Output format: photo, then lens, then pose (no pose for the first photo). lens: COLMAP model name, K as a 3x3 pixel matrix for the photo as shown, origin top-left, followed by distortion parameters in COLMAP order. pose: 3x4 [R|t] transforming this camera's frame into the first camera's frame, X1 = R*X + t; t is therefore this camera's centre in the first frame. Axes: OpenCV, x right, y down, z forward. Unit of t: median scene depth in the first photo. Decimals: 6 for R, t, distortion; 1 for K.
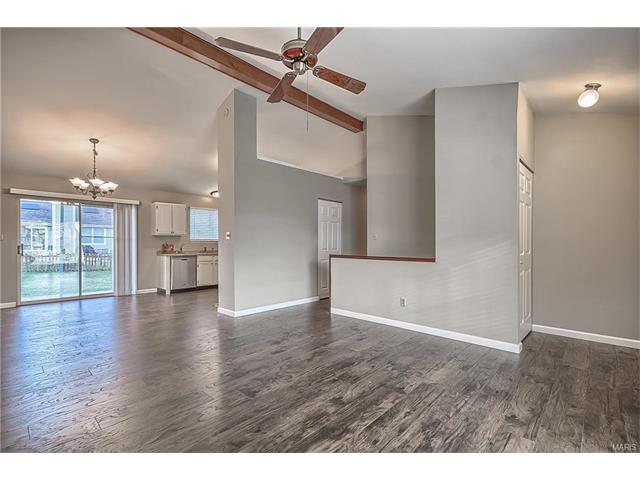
lens RADIAL K [[292.9, 0, 324.4], [0, 292.9, 244.6], [0, 0, 1]] dist [0.002558, 0.000597]
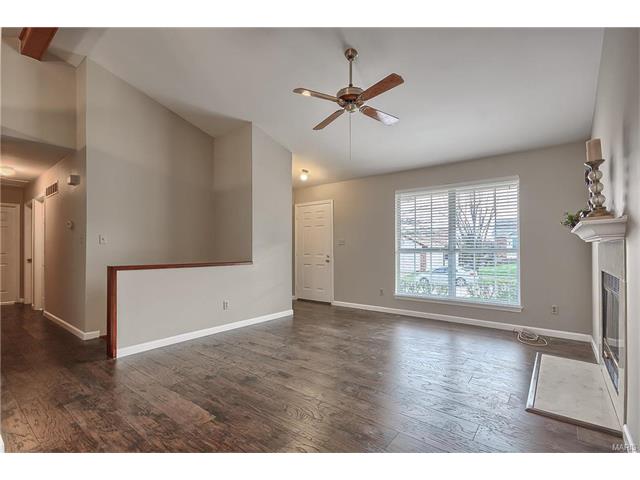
lens RADIAL K [[294.4, 0, 320.1], [0, 294.4, 248.7], [0, 0, 1]] dist [-0.024459, 0.000148]
pose [[-0.066592, -0.000363, 0.997780, -0.951972], [0.006503, 0.999979, 0.000798, -0.002803], [-0.997759, 0.006541, -0.066588, 0.886622]]
